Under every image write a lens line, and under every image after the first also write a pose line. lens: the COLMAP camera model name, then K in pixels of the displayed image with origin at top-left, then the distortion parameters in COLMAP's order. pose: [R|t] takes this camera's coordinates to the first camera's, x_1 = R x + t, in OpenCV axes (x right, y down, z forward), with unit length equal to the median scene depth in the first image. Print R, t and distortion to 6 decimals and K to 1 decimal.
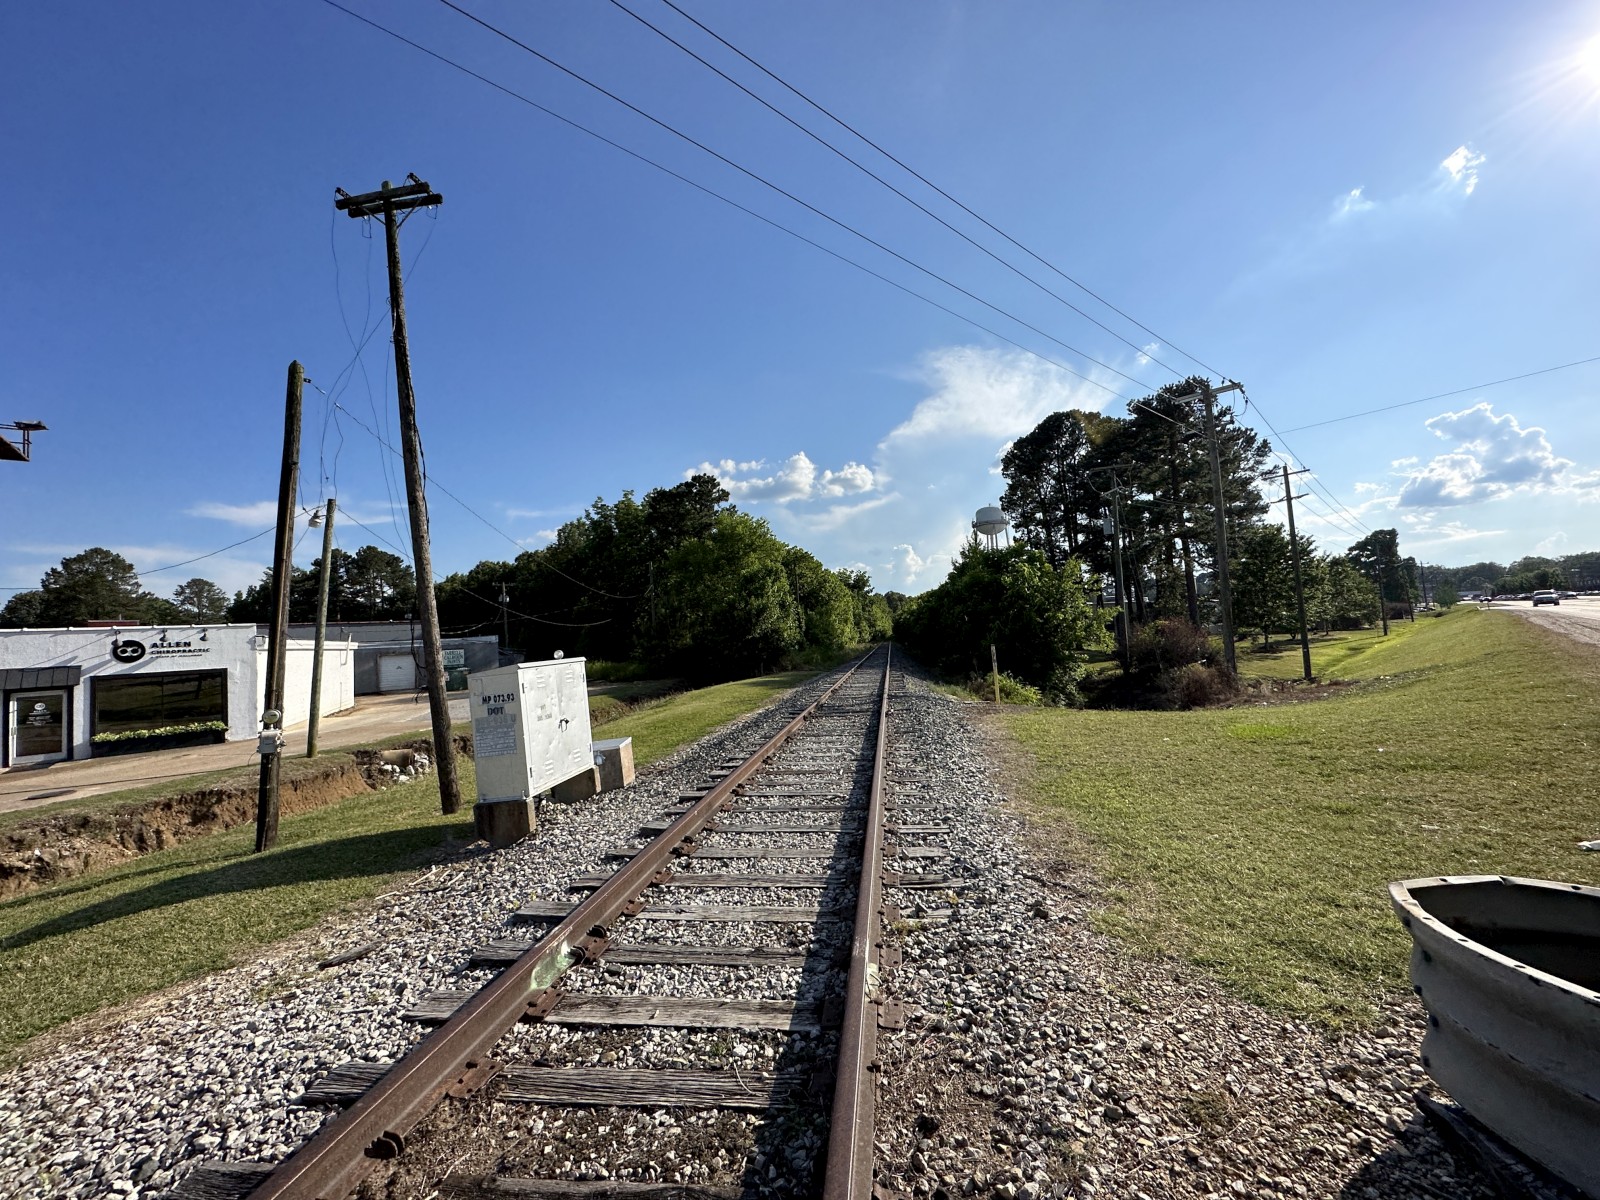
lens RADIAL K [[642.6, 0, 804.7], [0, 642.6, 609.0], [0, 0, 1]] dist [0.001856, -0.000221]
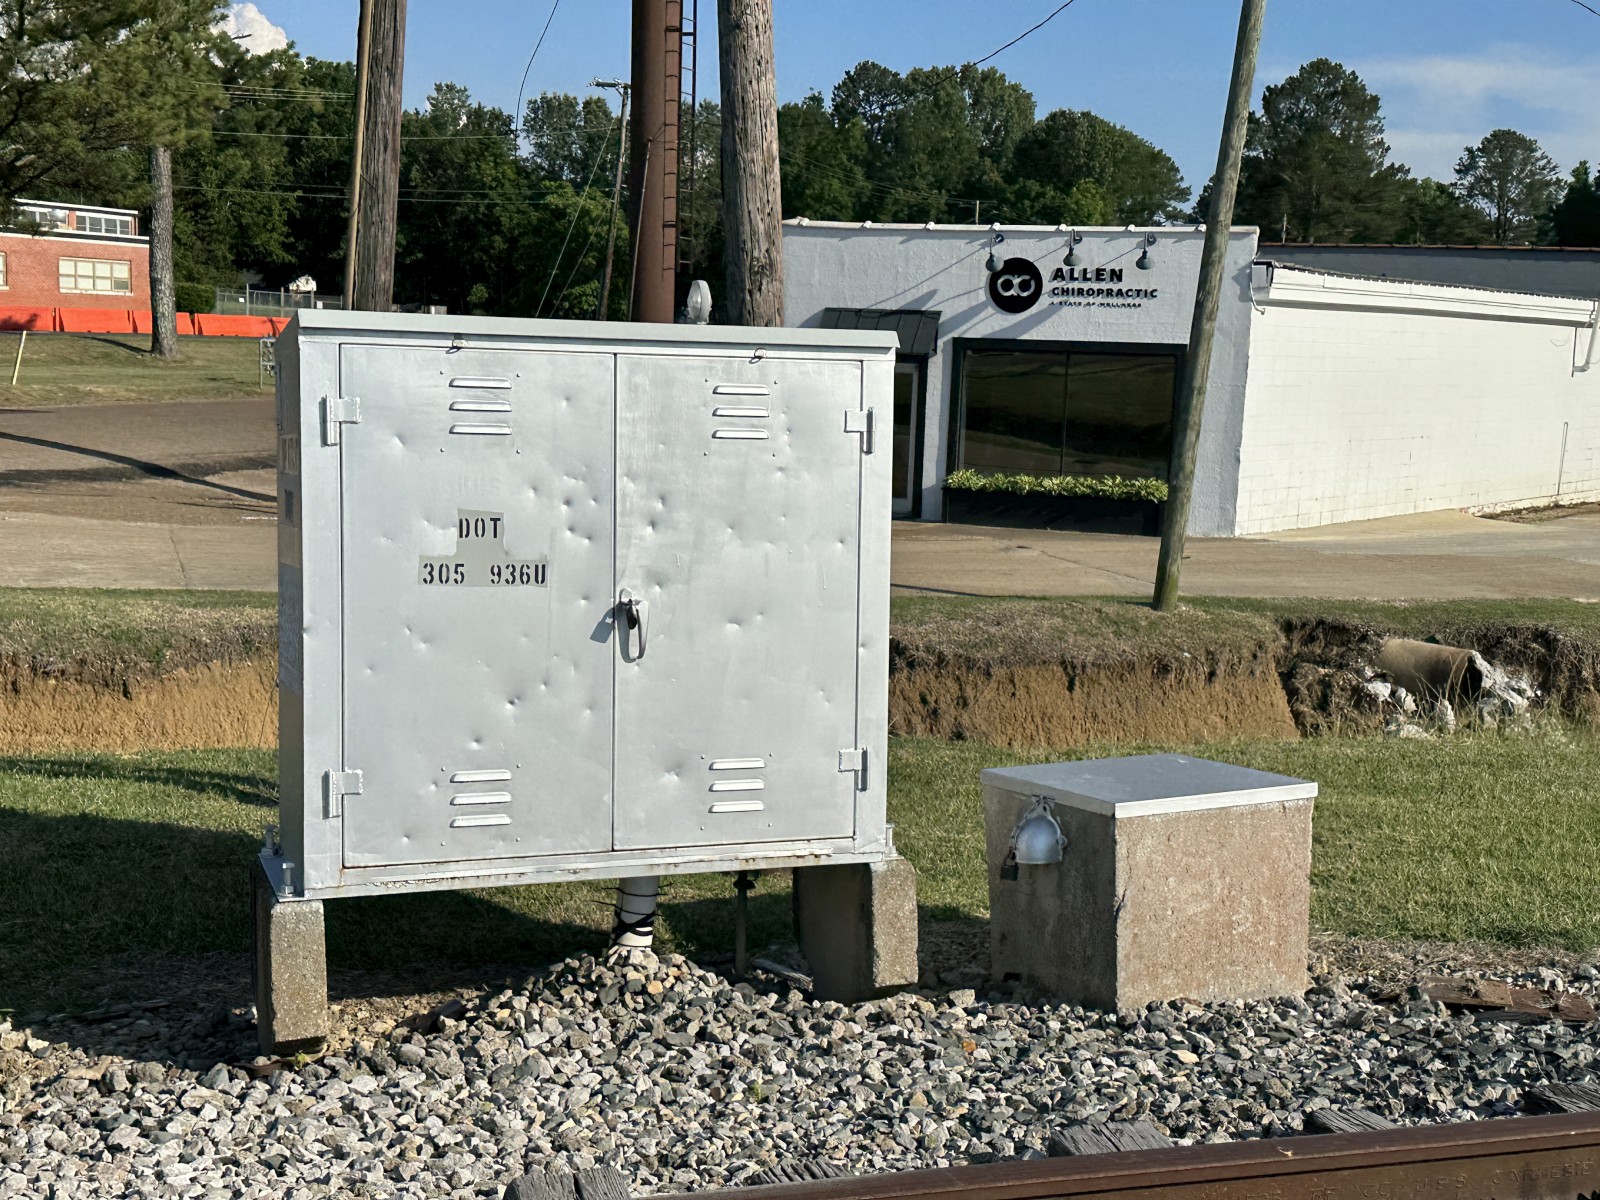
lens RADIAL K [[2029.0, 0, 799.8], [0, 2029.0, 602.7], [0, 0, 1]] dist [0.025601, -0.014096]
pose [[0.428202, 0.186127, -0.884307, 0.103000], [-0.023393, 0.980514, 0.195049, 0.013390], [0.903380, -0.062834, 0.424213, 0.291048]]
